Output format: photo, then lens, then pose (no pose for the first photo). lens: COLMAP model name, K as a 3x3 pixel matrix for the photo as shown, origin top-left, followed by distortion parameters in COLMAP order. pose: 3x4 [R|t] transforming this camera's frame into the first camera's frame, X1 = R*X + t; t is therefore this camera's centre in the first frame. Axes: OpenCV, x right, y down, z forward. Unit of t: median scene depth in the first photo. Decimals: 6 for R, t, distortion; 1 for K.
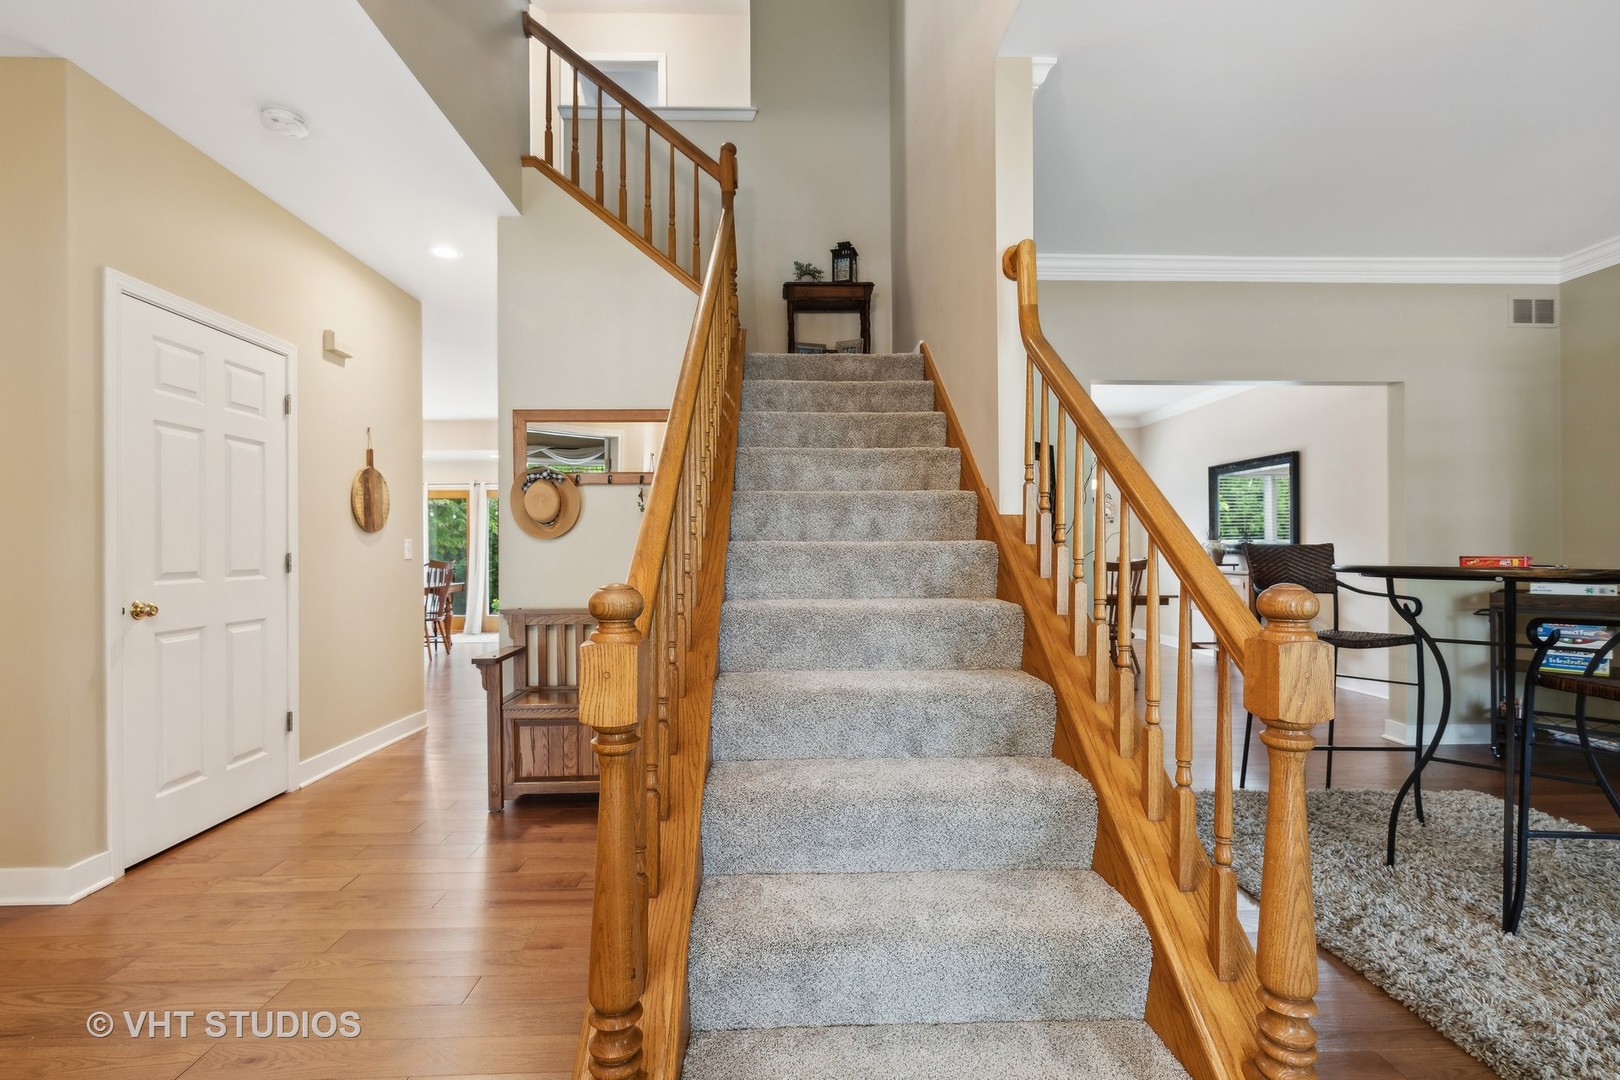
lens RADIAL K [[742.2, 0, 803.6], [0, 742.2, 548.3], [0, 0, 1]] dist [0.000716, -0.000621]
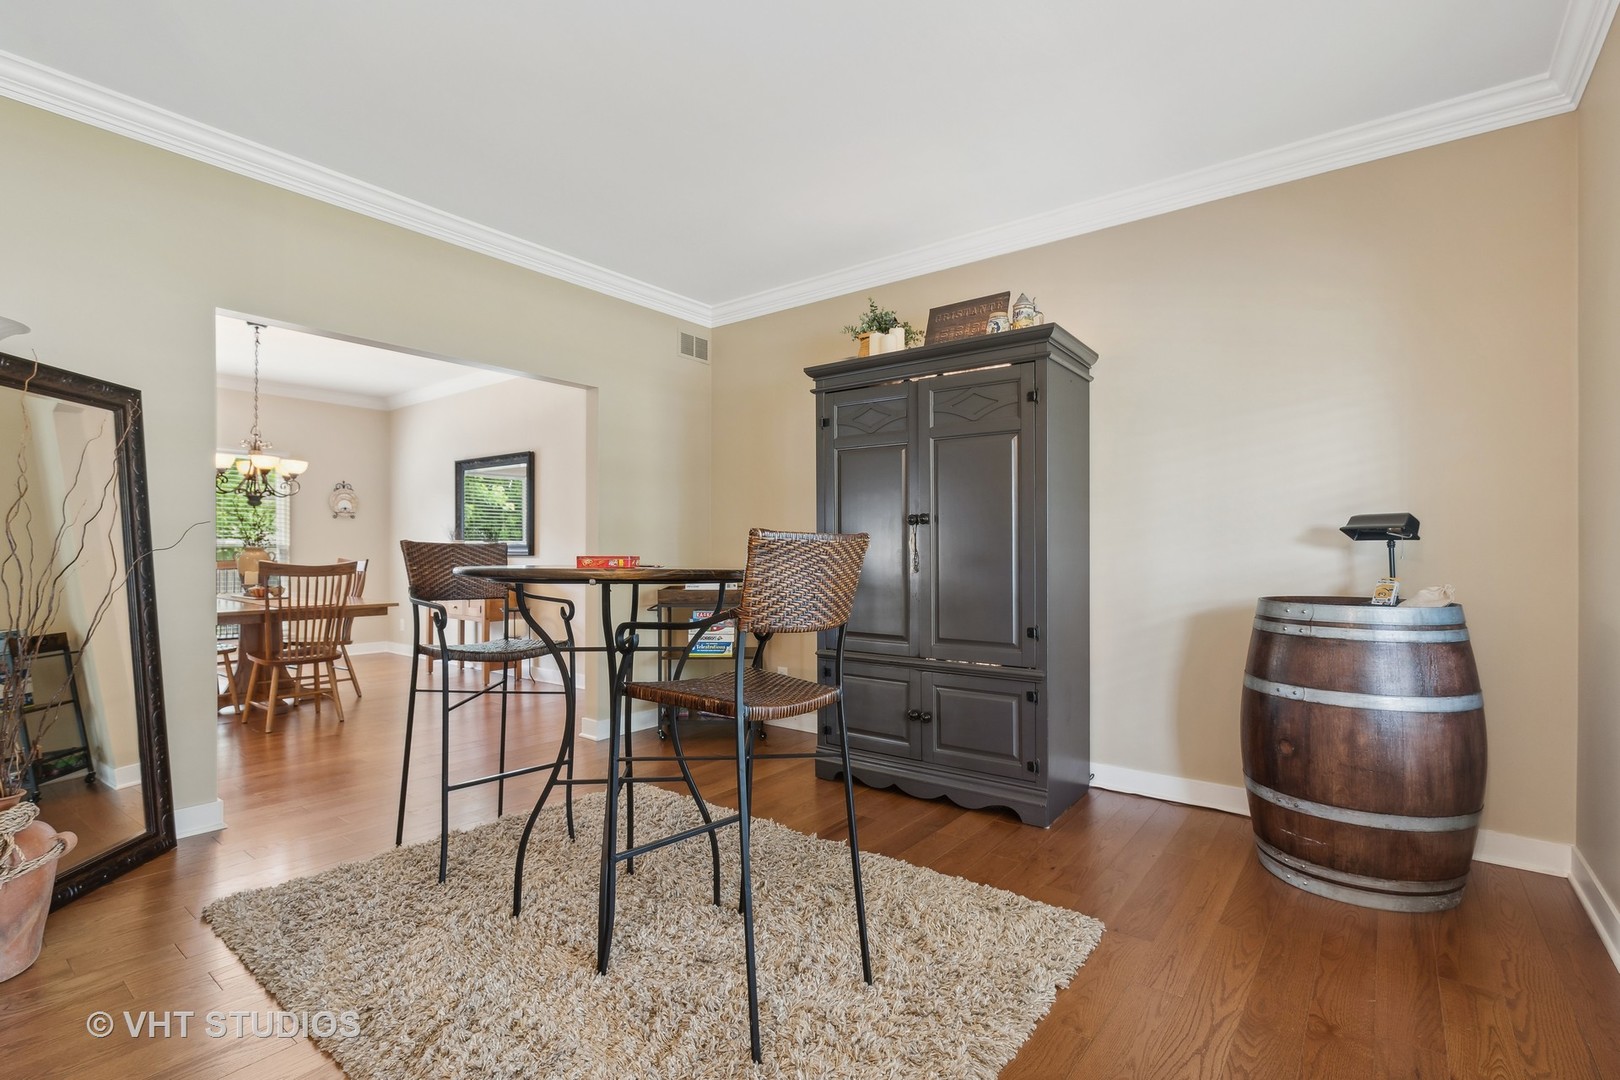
lens RADIAL K [[742.2, 0, 812.2], [0, 742.2, 542.5], [0, 0, 1]] dist [0.000716, -0.000621]
pose [[0.640491, 0.011928, 0.767873, 0.211519], [-0.004696, 0.999922, -0.011616, 0.001718], [-0.767951, 0.003833, 0.640497, 0.112241]]
